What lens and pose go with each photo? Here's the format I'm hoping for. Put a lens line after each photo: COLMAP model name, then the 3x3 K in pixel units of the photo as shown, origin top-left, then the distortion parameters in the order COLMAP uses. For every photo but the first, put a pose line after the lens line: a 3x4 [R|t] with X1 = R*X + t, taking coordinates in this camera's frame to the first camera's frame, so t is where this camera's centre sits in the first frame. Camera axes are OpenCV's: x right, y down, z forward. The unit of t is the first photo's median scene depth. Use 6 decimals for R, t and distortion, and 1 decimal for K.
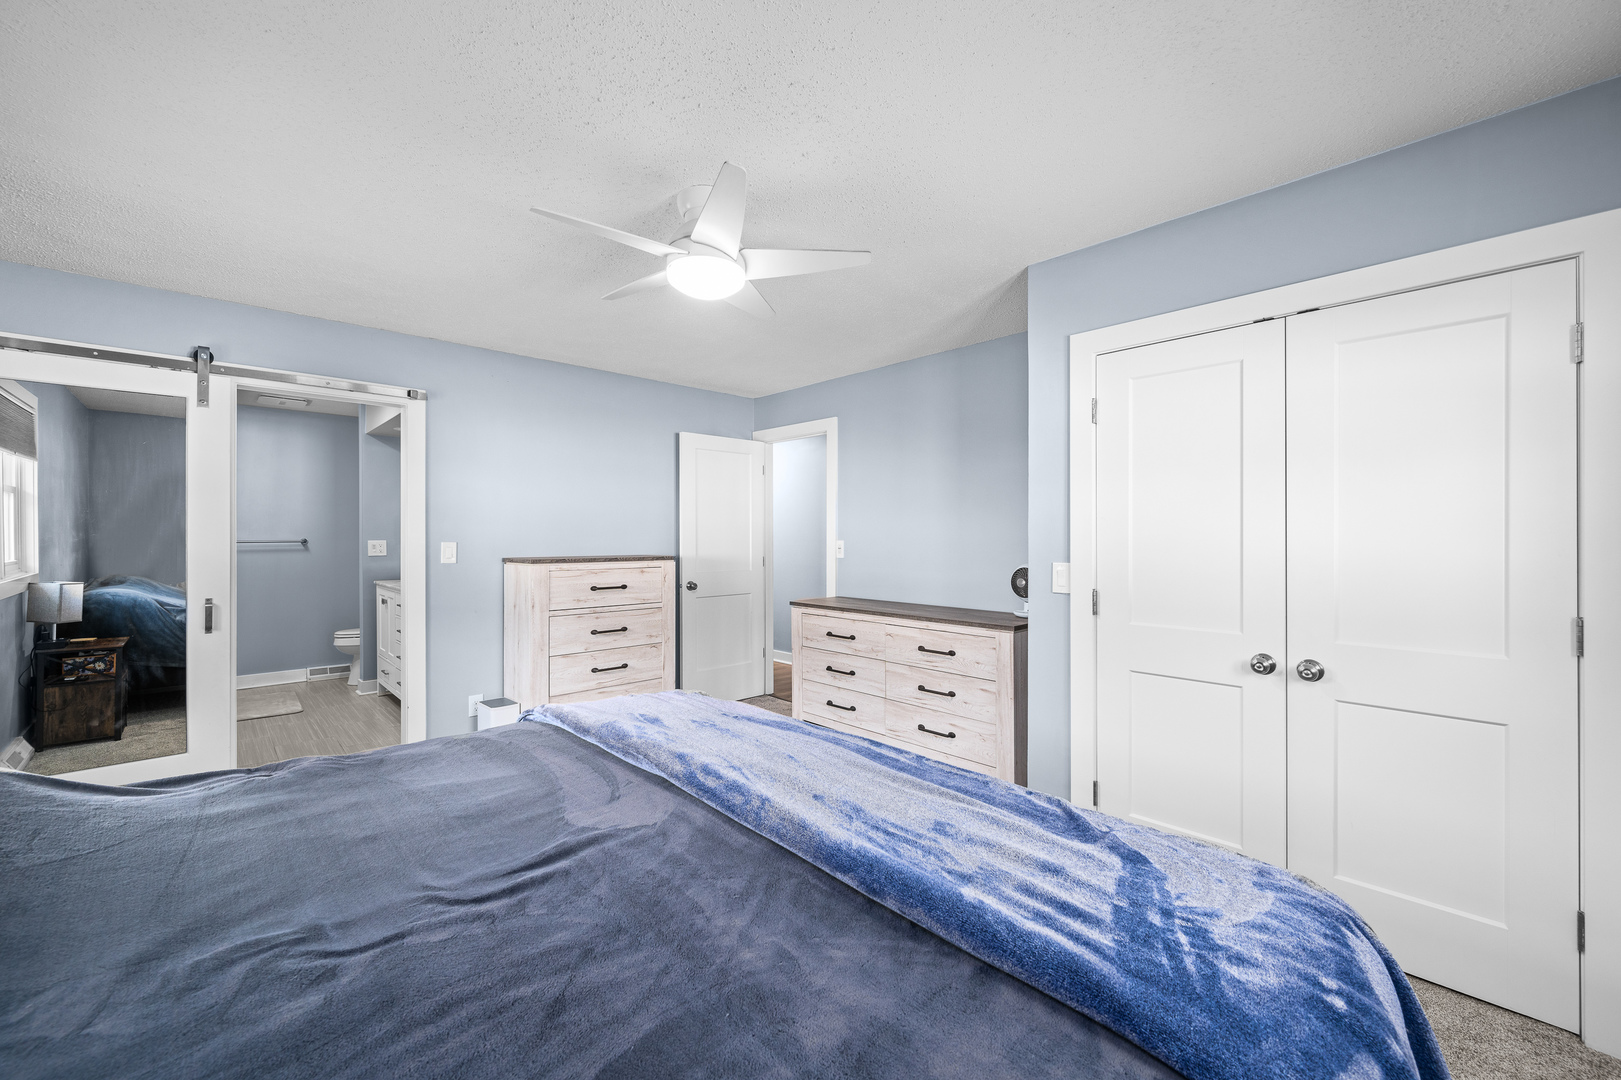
lens RADIAL K [[663.6, 0, 816.3], [0, 663.6, 539.9], [0, 0, 1]] dist [-0.002382, -0.000083]
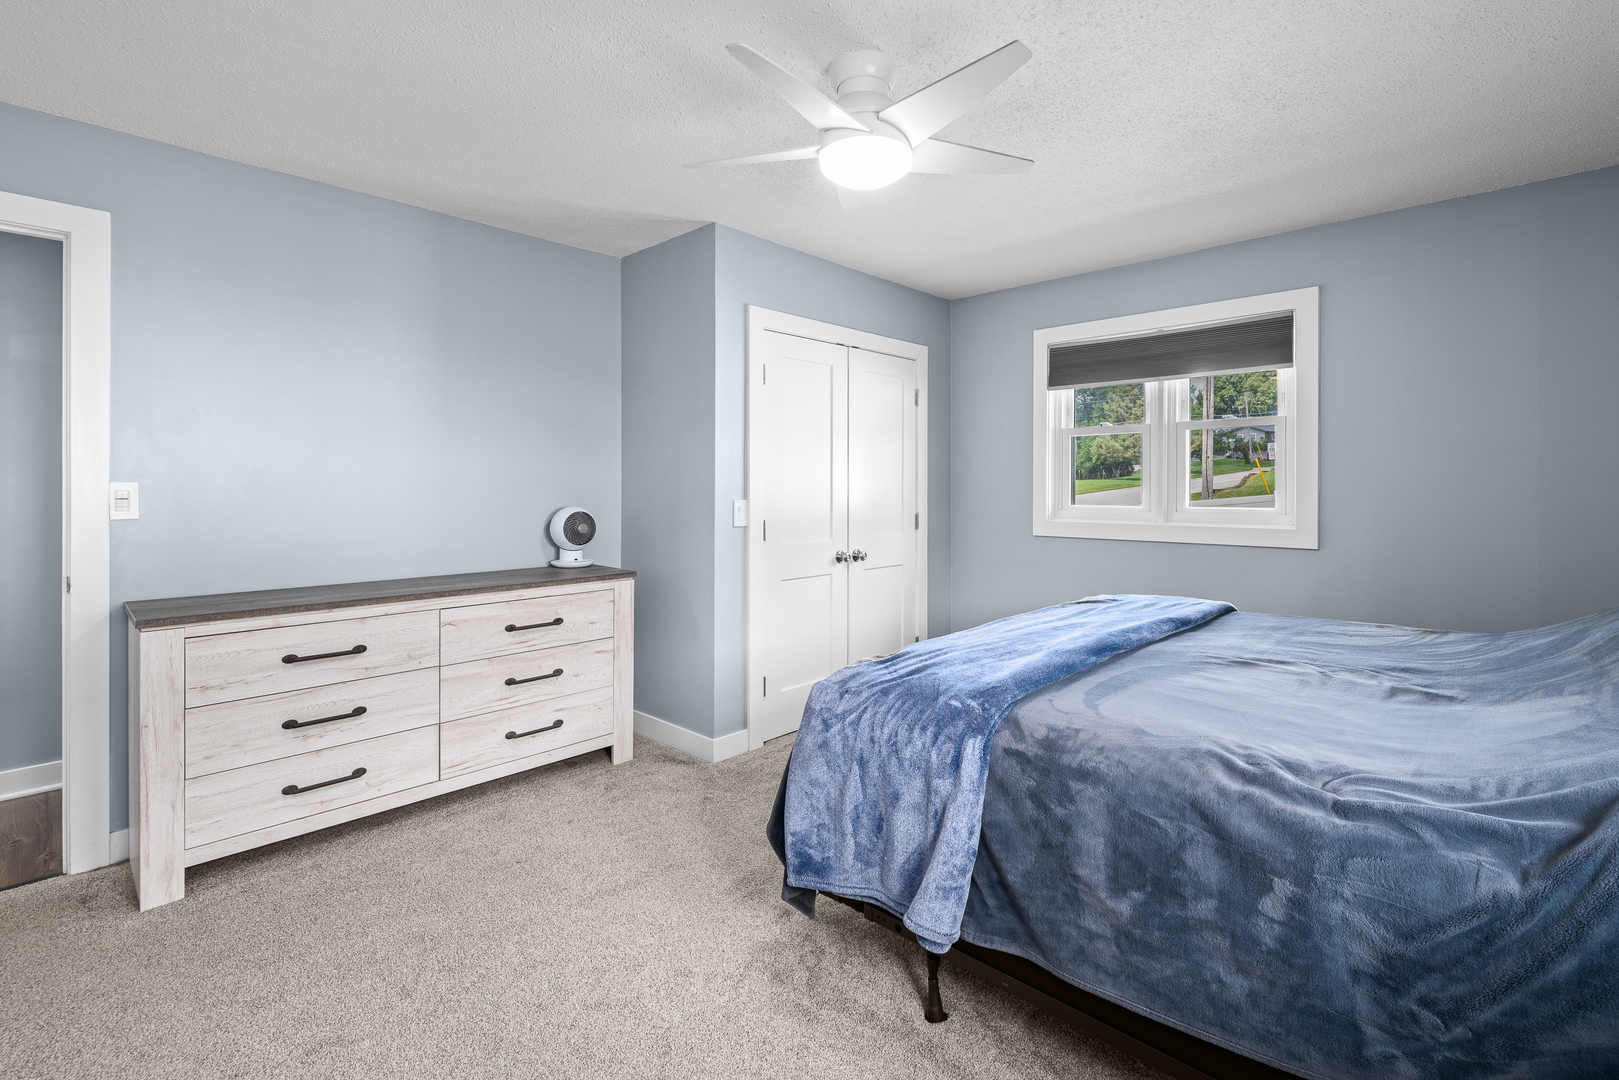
lens RADIAL K [[728.1, 0, 793.0], [0, 728.1, 486.7], [0, 0, 1]] dist [-0.001457, -0.000151]
pose [[-0.046420, -0.001888, 0.998920, -0.676600], [0.005126, 0.999985, 0.002128, 0.006968], [-0.998909, 0.005219, -0.046409, 0.740164]]
